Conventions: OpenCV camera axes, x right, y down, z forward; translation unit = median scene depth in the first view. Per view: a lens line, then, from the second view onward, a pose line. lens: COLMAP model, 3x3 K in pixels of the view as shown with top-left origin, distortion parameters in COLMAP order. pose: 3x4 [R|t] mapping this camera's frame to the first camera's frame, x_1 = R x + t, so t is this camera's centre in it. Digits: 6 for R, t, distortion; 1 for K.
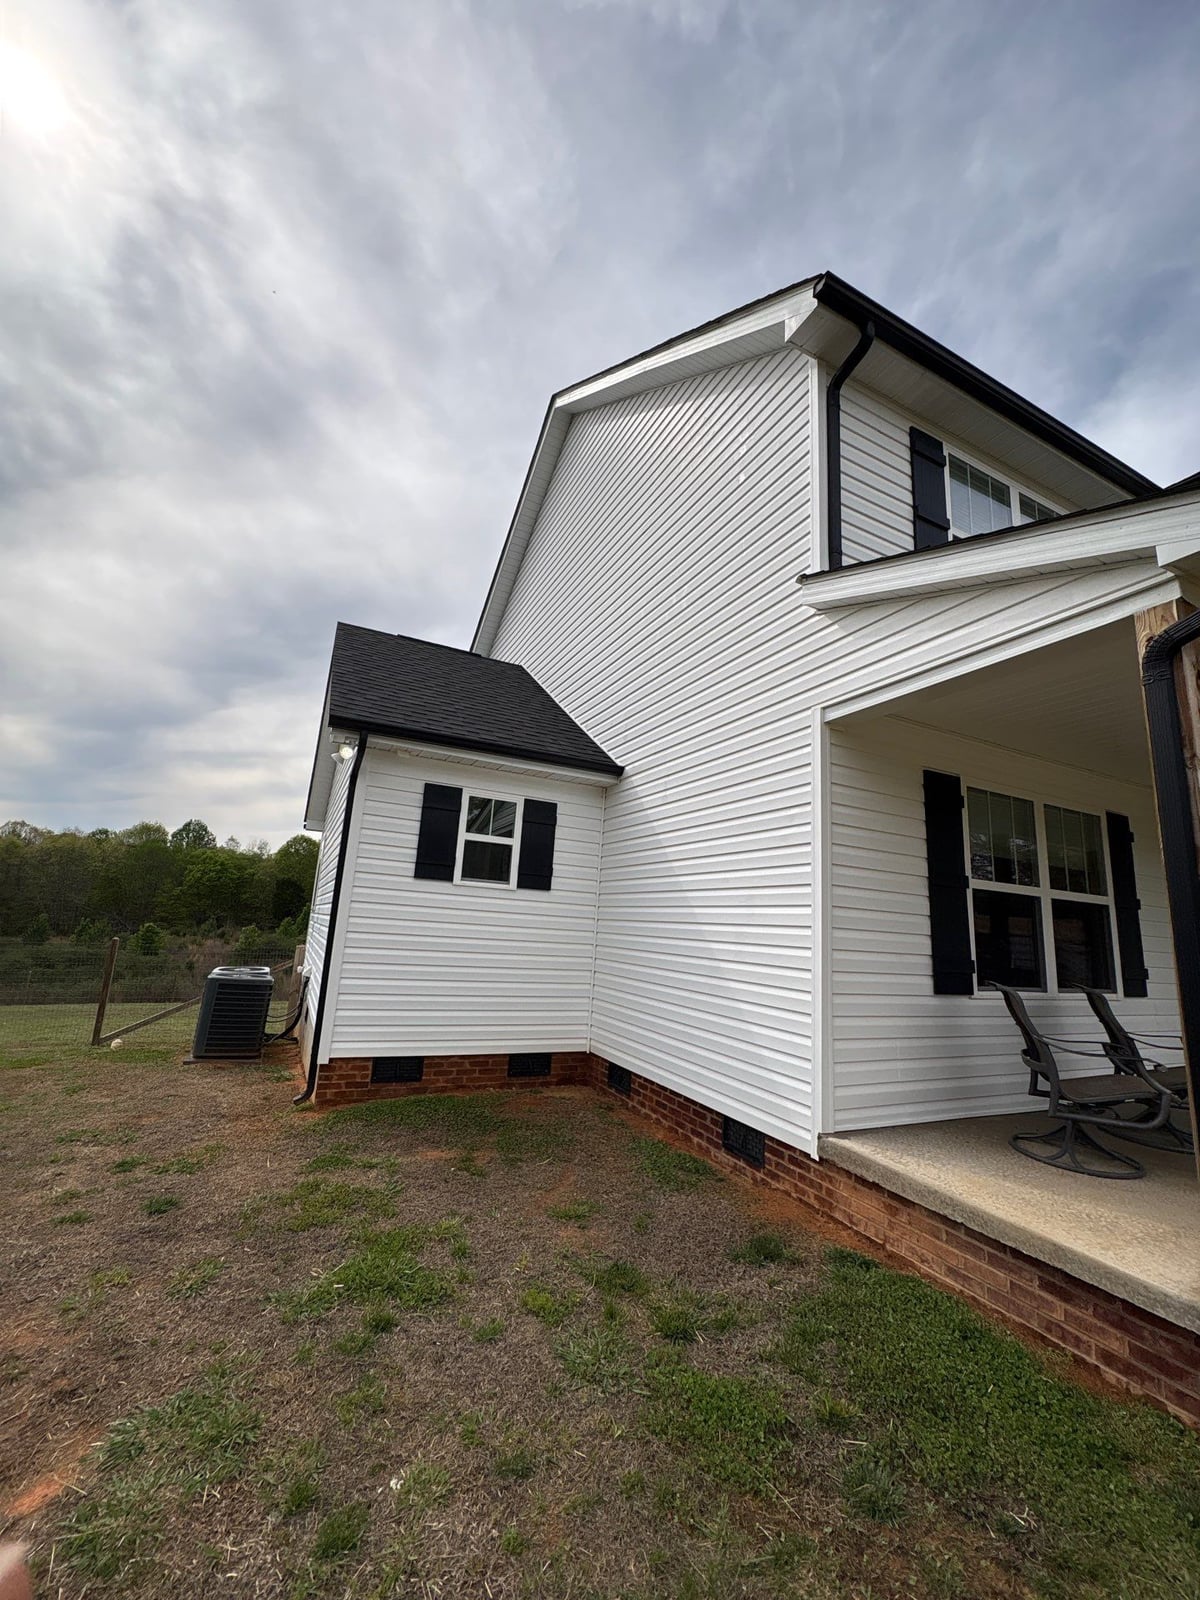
lens RADIAL K [[636.9, 0, 601.2], [0, 636.9, 803.8], [0, 0, 1]] dist [0.002708, 0.000284]
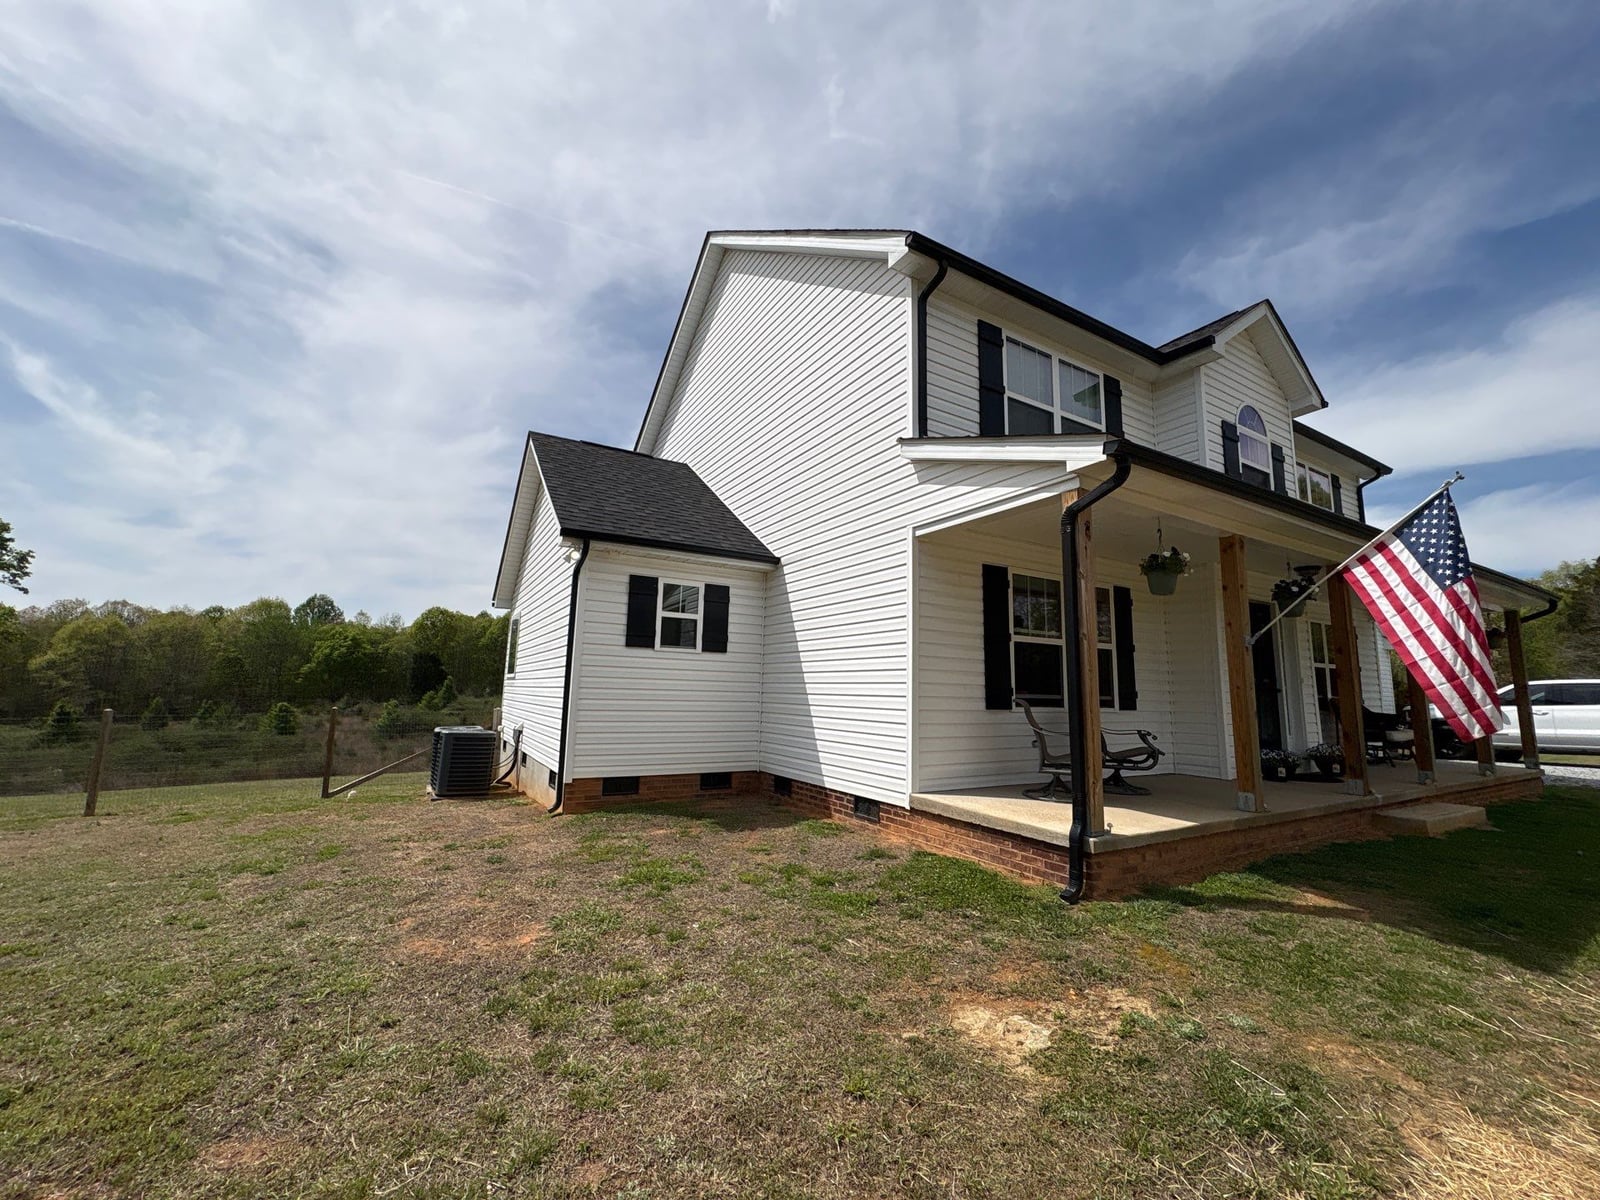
lens RADIAL K [[636.9, 0, 806.8], [0, 636.9, 603.7], [0, 0, 1]] dist [0.002708, 0.000284]
pose [[0.995311, -0.025651, 0.093266, -0.038372], [0.020190, 0.998052, 0.059035, -0.043794], [-0.094599, -0.056875, 0.993889, -0.353906]]
